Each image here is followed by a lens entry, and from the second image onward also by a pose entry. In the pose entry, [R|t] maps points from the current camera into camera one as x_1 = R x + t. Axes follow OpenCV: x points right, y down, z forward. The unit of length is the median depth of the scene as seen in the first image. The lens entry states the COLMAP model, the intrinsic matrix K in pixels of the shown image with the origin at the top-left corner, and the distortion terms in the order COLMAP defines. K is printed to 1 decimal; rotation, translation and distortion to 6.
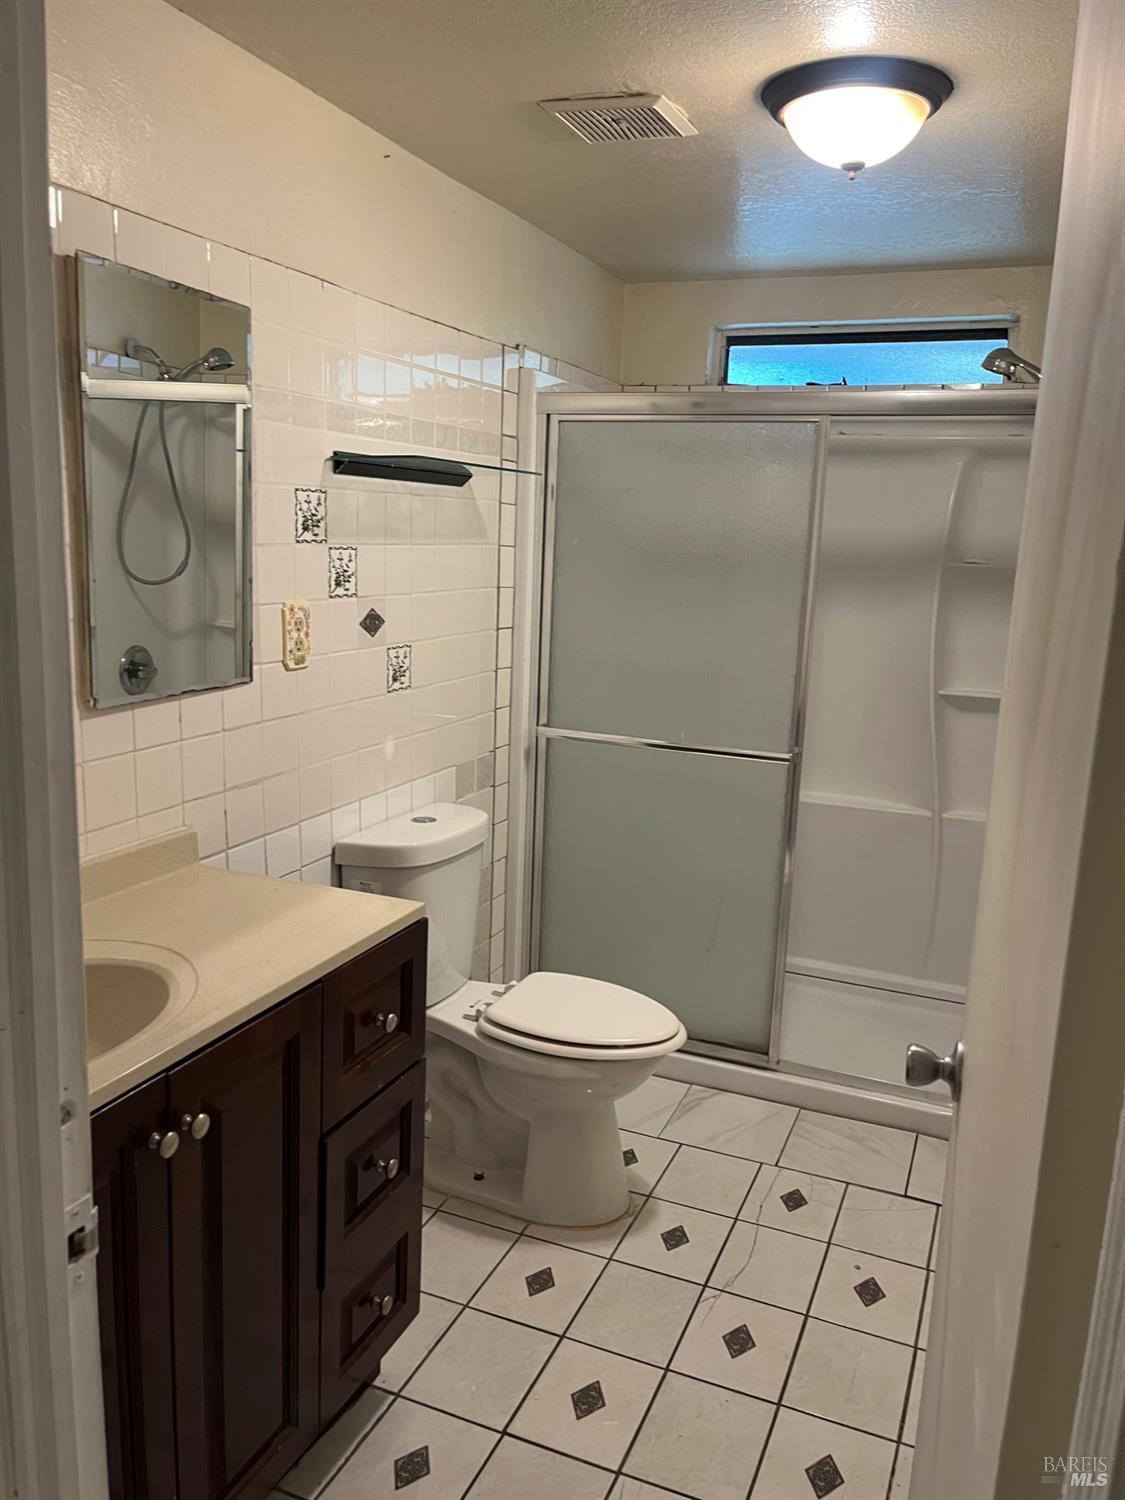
lens RADIAL K [[1148.6, 0, 569.5], [0, 1148.6, 762.6], [0, 0, 1]] dist [0.084119, -0.131351]
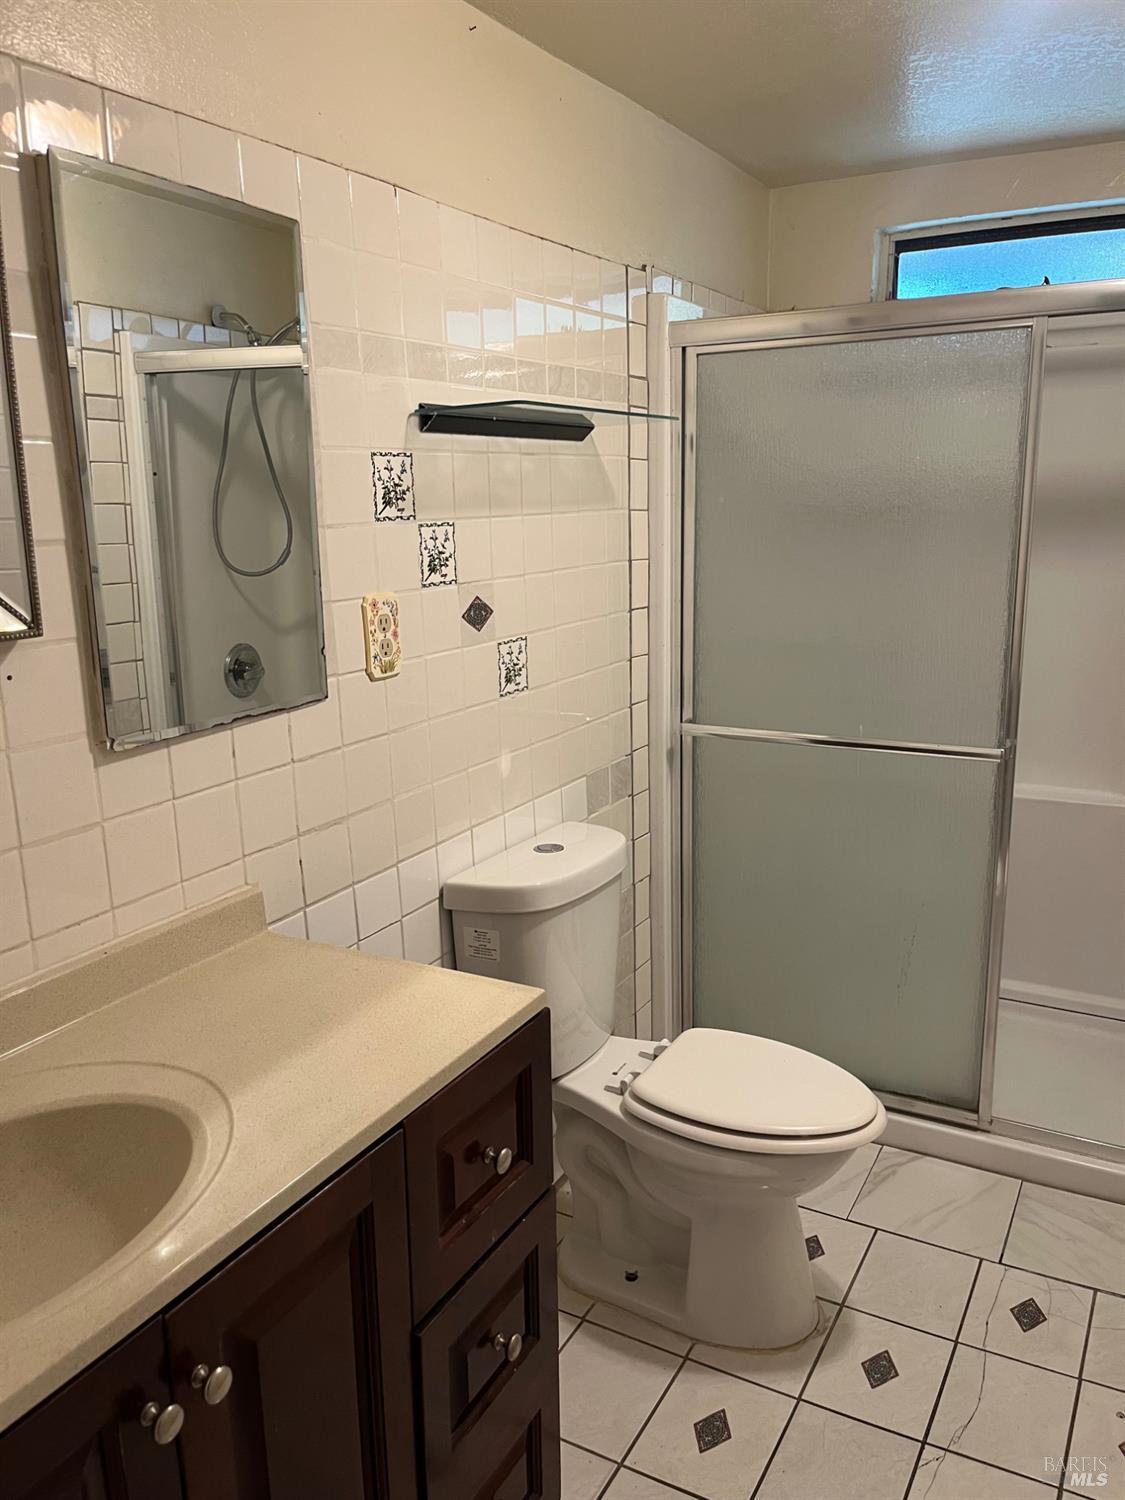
lens RADIAL K [[1148.6, 0, 569.5], [0, 1148.6, 762.6], [0, 0, 1]] dist [0.084119, -0.131351]
pose [[0.991969, -0.032363, -0.122270, -0.008787], [0.035710, 0.999042, 0.025287, -0.032258], [0.121335, -0.029450, 0.992175, 0.182326]]
